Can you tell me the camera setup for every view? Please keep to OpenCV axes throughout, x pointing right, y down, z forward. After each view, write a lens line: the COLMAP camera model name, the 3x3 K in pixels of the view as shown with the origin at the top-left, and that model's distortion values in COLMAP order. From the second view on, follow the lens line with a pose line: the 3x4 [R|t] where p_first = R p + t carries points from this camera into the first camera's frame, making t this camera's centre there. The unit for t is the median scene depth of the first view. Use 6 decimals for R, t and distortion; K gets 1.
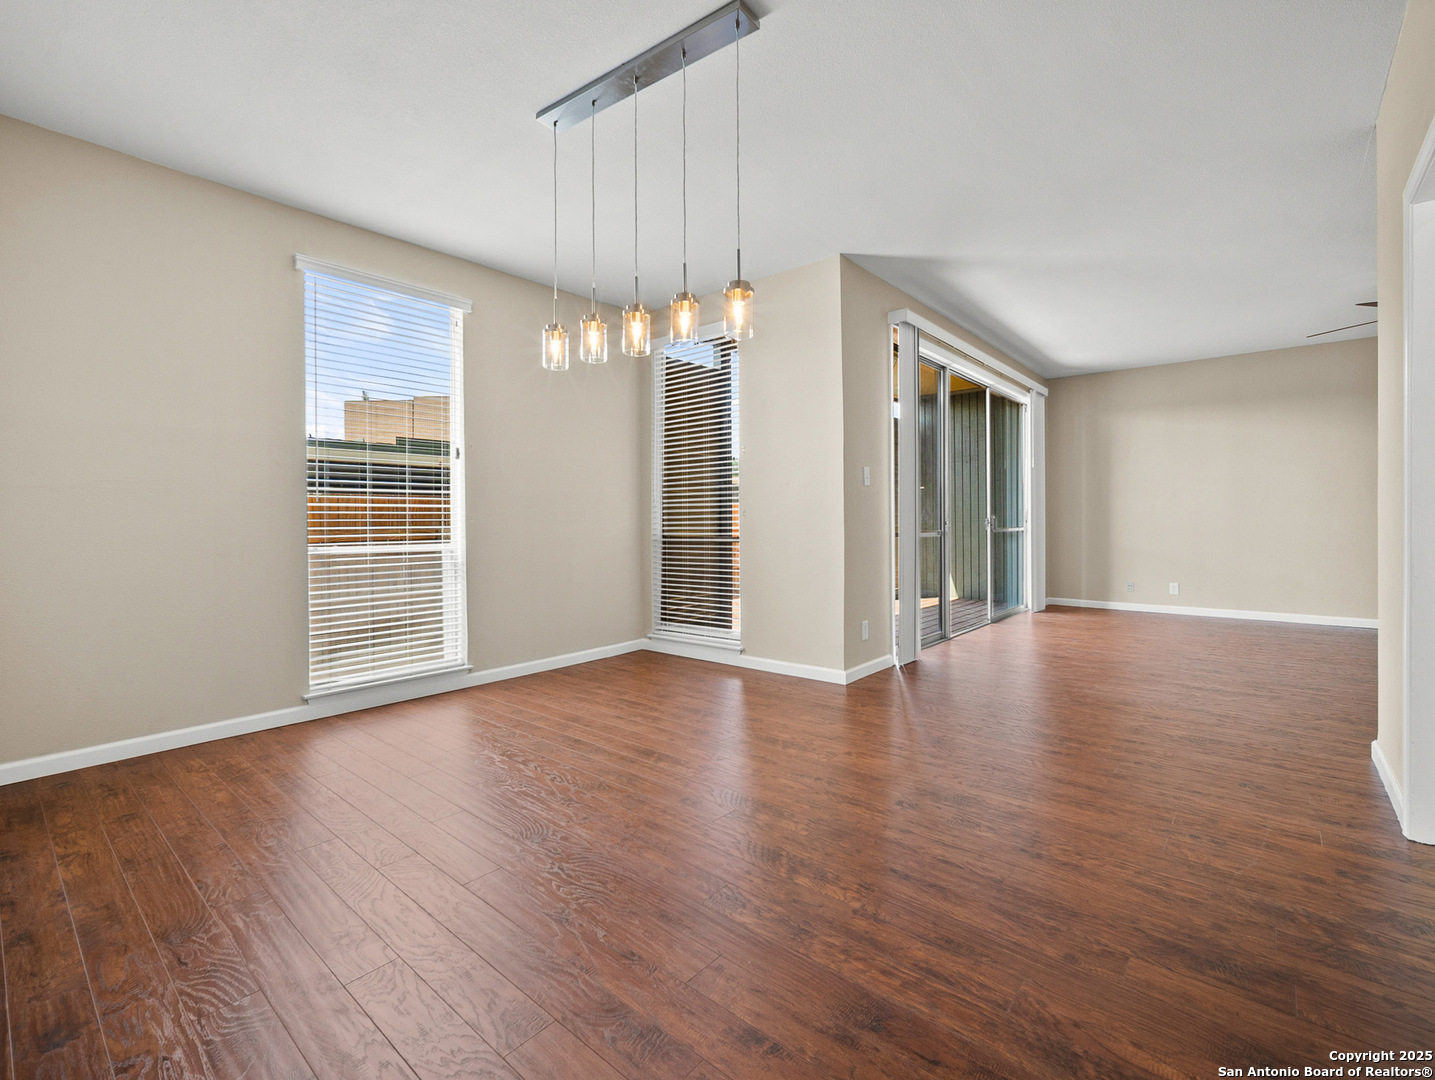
lens RADIAL K [[647.8, 0, 733.4], [0, 647.8, 524.2], [0, 0, 1]] dist [-0.000503, -0.000158]
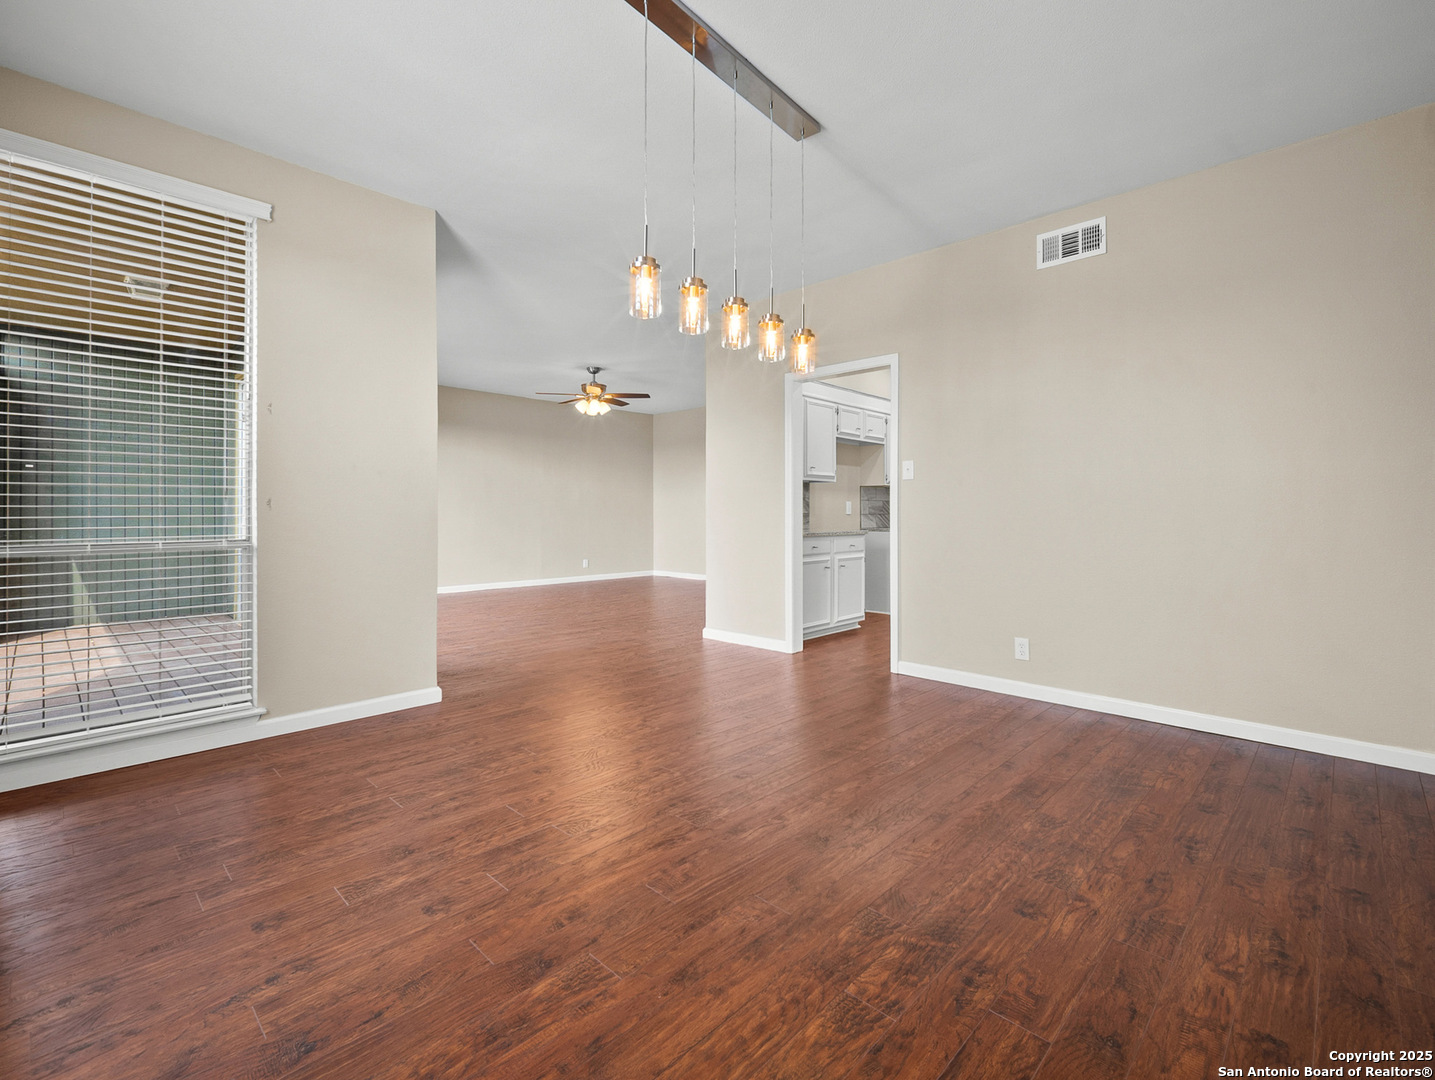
lens RADIAL K [[647.8, 0, 733.4], [0, 647.8, 524.2], [0, 0, 1]] dist [-0.000503, -0.000158]
pose [[0.068036, -0.007241, 0.997657, -0.917046], [0.003382, 0.999970, 0.007027, 0.010278], [-0.997677, 0.002896, 0.068059, 0.773002]]
